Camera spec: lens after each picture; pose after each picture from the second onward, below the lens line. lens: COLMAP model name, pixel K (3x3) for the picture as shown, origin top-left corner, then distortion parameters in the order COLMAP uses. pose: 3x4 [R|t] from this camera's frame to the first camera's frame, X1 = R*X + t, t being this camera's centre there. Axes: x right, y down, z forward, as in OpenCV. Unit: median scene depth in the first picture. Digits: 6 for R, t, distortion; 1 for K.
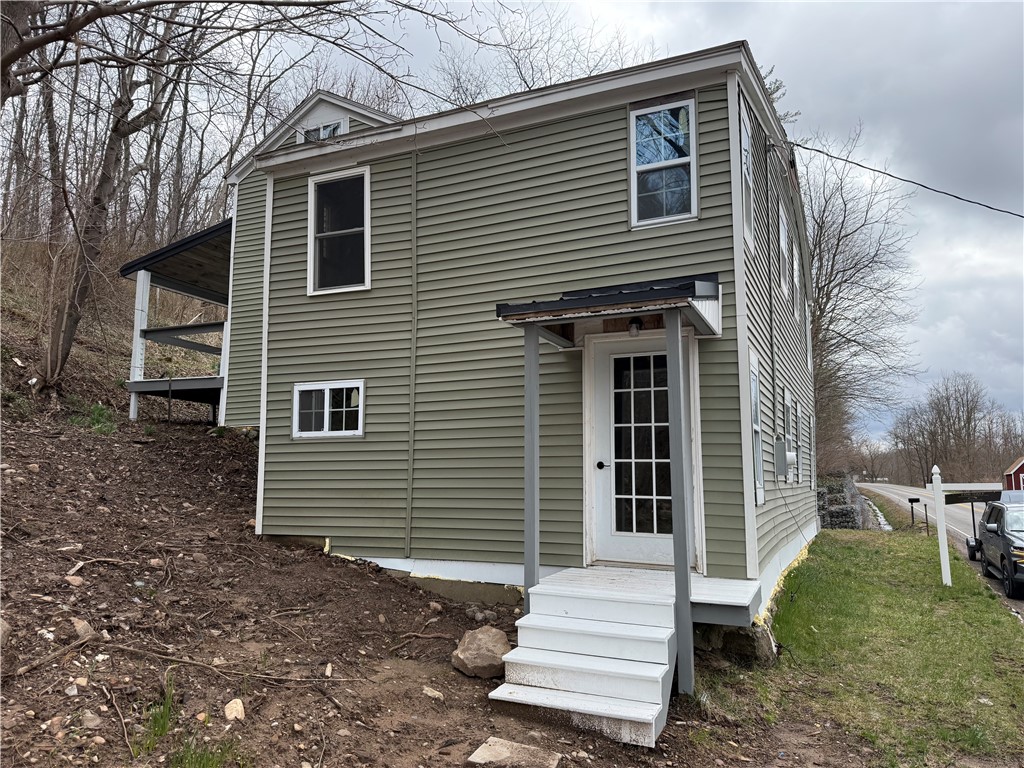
lens RADIAL K [[724.5, 0, 516.2], [0, 724.5, 377.5], [0, 0, 1]] dist [0.028826, -0.014909]
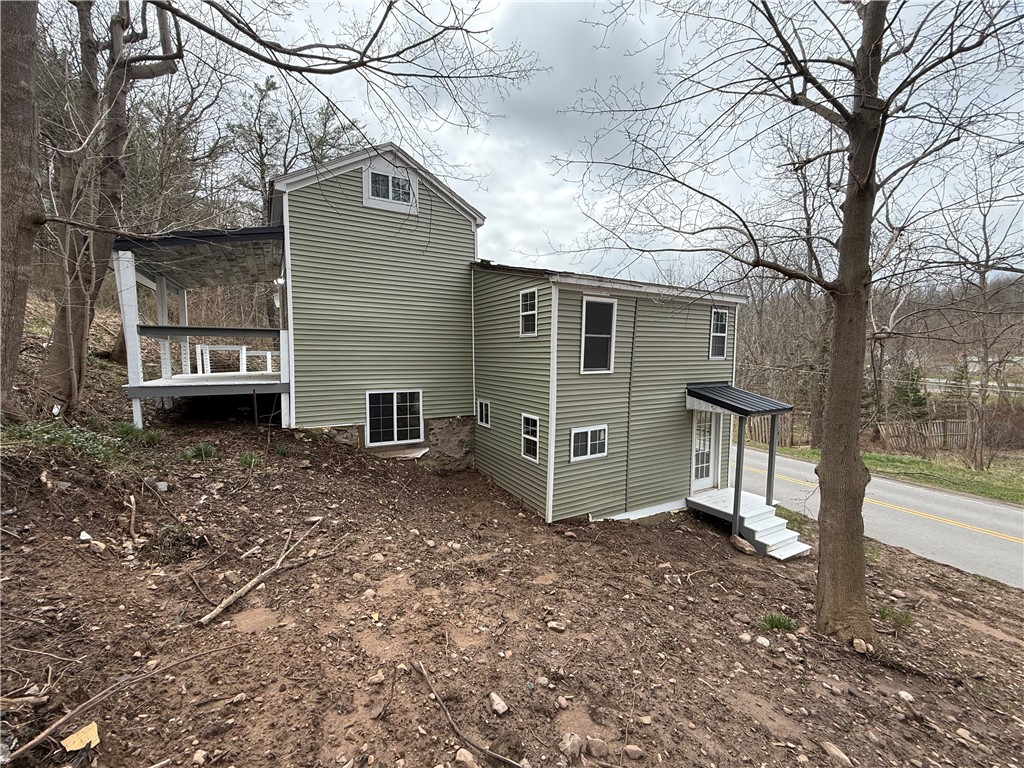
lens RADIAL K [[405.8, 0, 510.8], [0, 405.8, 388.2], [0, 0, 1]] dist [-0.002387, -0.000048]
pose [[0.585421, -0.063977, 0.808201, -1.116964], [-0.119351, 0.979219, 0.163967, -0.213491], [-0.801896, -0.192449, 0.565620, 0.625389]]
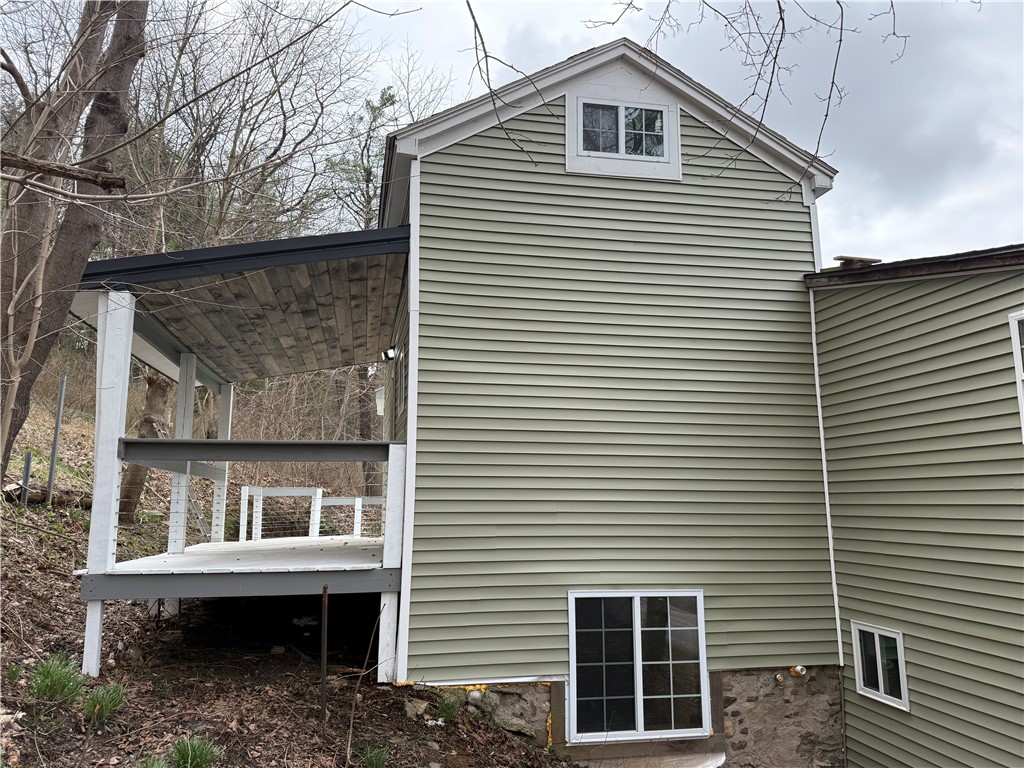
lens RADIAL K [[724.5, 0, 512.8], [0, 724.5, 387.9], [0, 0, 1]] dist [0.028826, -0.014909]
pose [[0.814605, 0.089489, 0.573071, -0.986436], [-0.079742, 0.995923, -0.042168, -0.163813], [-0.574508, -0.011347, 0.818420, 0.937719]]
